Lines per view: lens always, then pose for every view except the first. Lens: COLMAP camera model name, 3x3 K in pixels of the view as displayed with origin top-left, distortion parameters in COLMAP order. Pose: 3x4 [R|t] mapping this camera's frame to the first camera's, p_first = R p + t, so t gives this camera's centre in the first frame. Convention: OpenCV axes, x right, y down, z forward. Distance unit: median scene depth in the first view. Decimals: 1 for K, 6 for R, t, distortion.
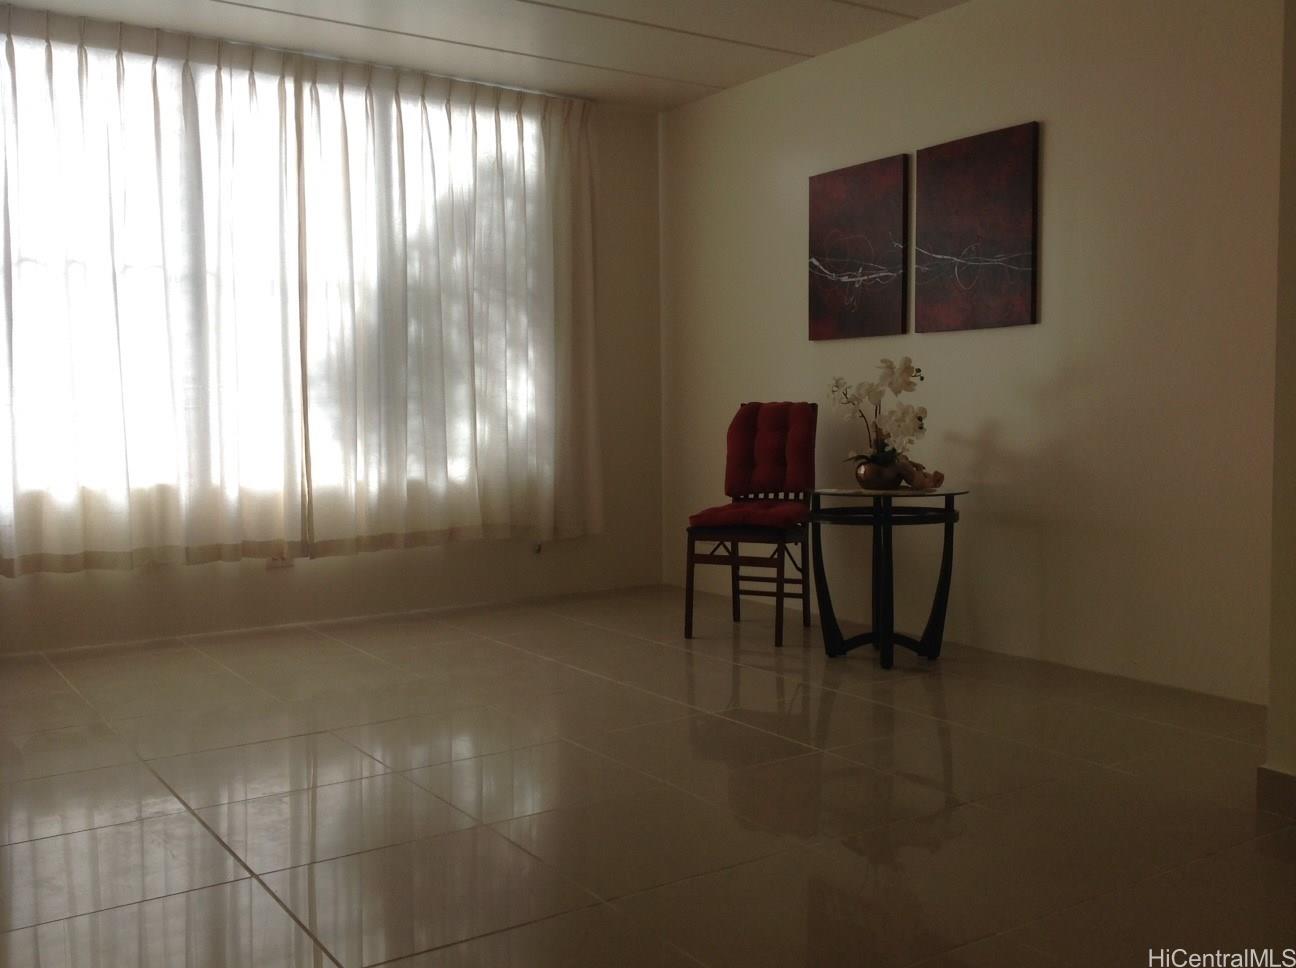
lens RADIAL K [[1220.6, 0, 648.0], [0, 1220.6, 484.0], [0, 0, 1]] dist [0.013850, -0.015785]
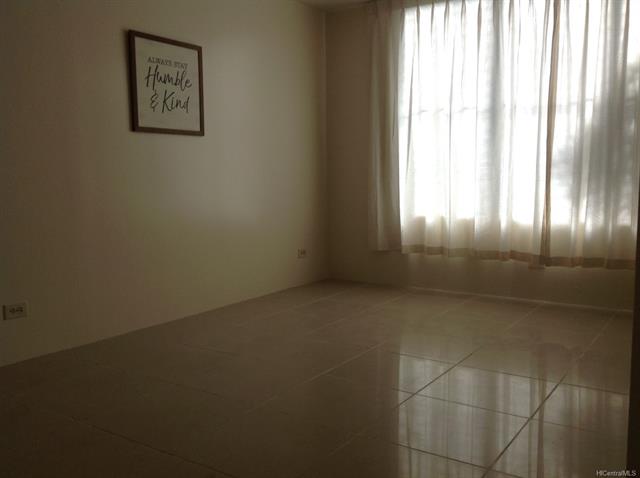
lens RADIAL K [[602.8, 0, 320.0], [0, 602.8, 239.0], [0, 0, 1]] dist [0.013850, -0.015785]
pose [[0.381406, 0.107083, -0.918184, 0.390442], [-0.052027, 0.994180, 0.094335, -0.041718], [0.922942, 0.011791, 0.384758, 0.375148]]
